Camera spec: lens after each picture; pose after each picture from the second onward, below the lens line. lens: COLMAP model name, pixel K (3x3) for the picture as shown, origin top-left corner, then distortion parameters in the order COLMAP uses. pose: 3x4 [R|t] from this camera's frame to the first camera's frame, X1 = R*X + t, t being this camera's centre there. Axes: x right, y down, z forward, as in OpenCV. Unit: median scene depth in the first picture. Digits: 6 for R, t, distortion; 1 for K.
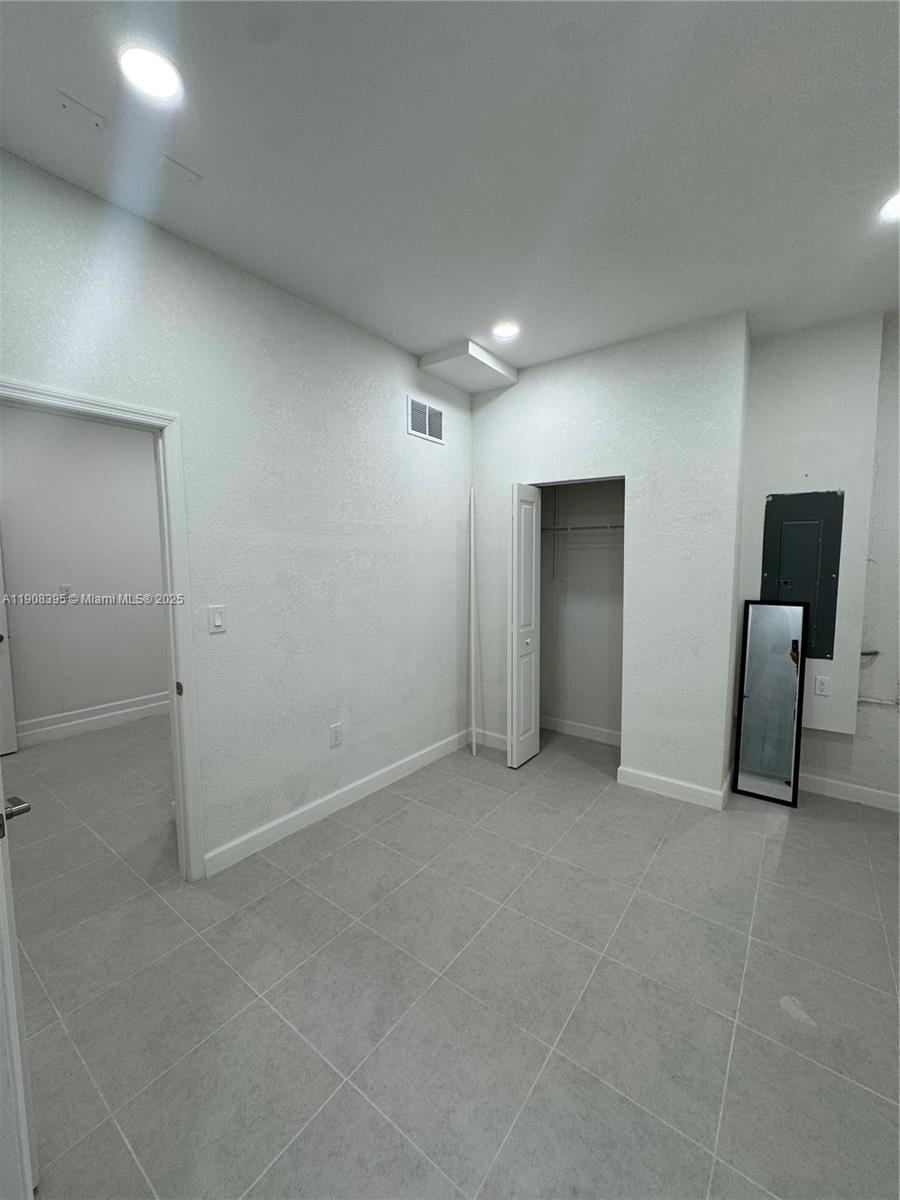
lens RADIAL K [[481.6, 0, 450.0], [0, 481.6, 600.0], [0, 0, 1]] dist [-0.006457, 0.000497]
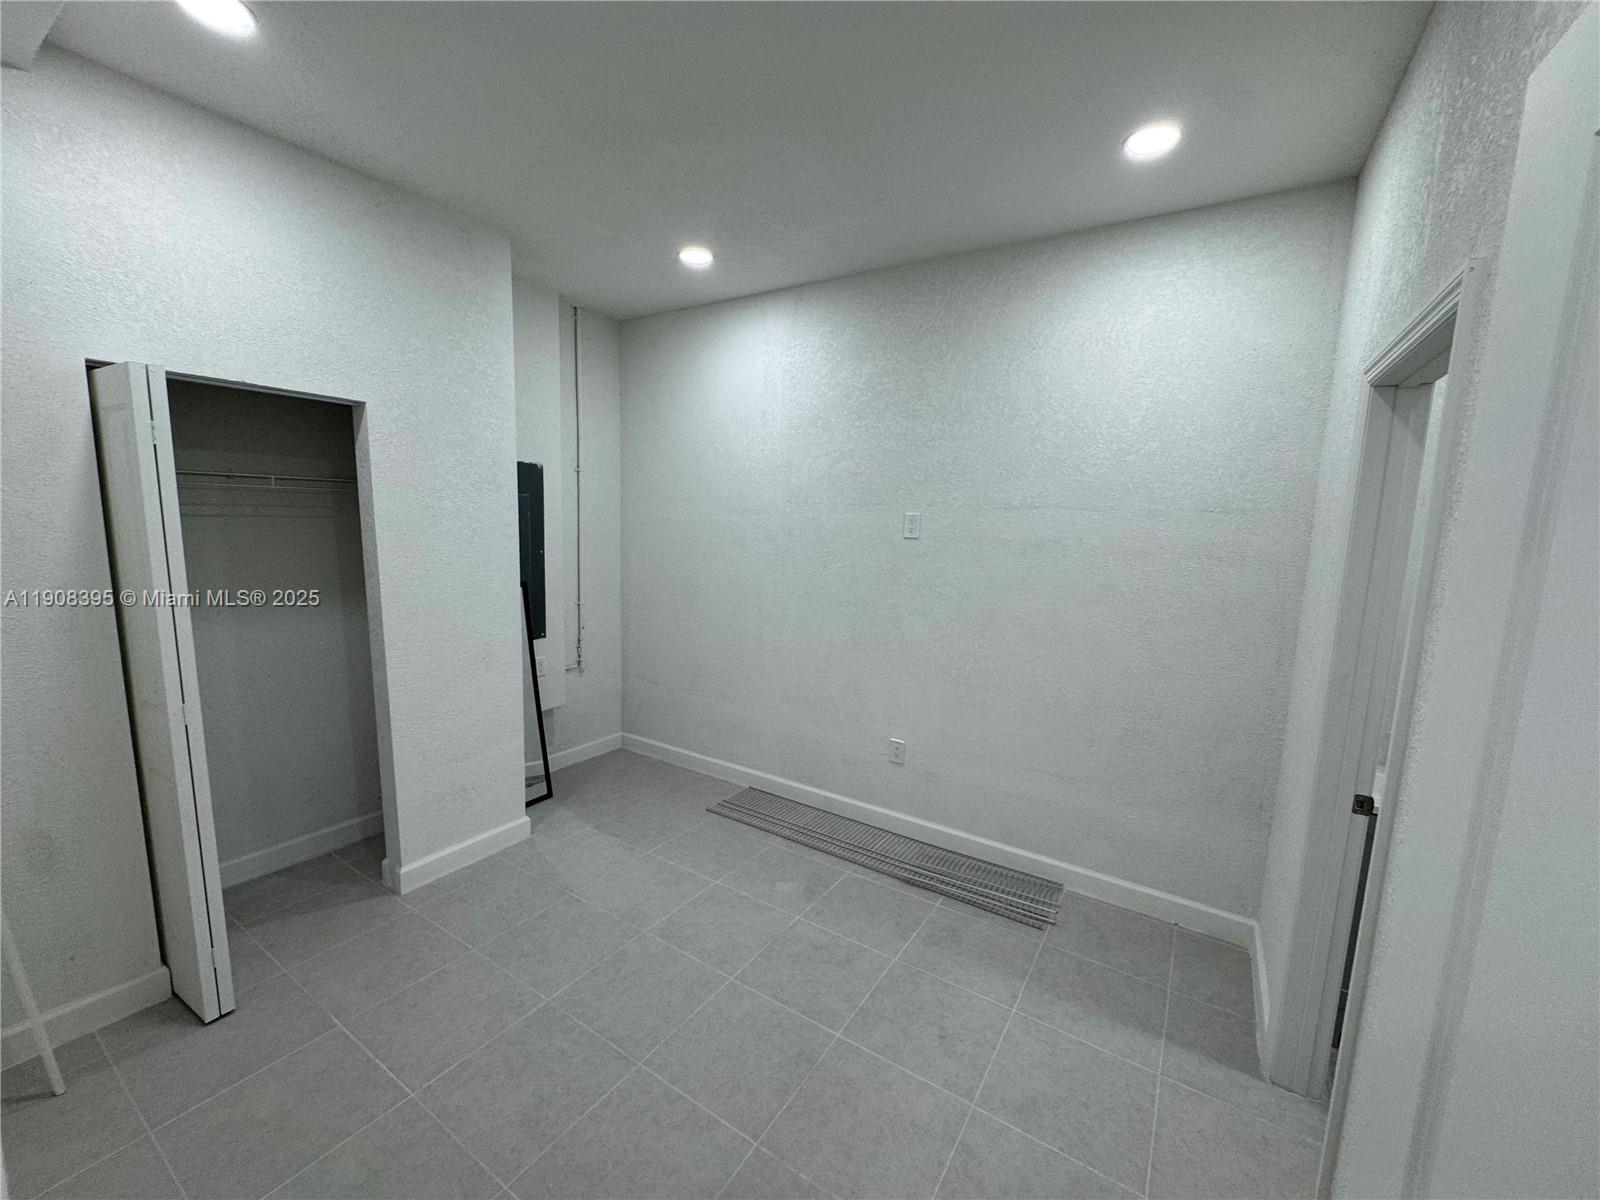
lens RADIAL K [[642.2, 0, 800.0], [0, 642.2, 600.0], [0, 0, 1]] dist [-0.006457, 0.000497]
pose [[-0.076039, -0.130836, 0.988484, -0.526781], [0.052848, 0.989432, 0.135027, -0.100462], [-0.995703, 0.062507, -0.068321, 0.567579]]
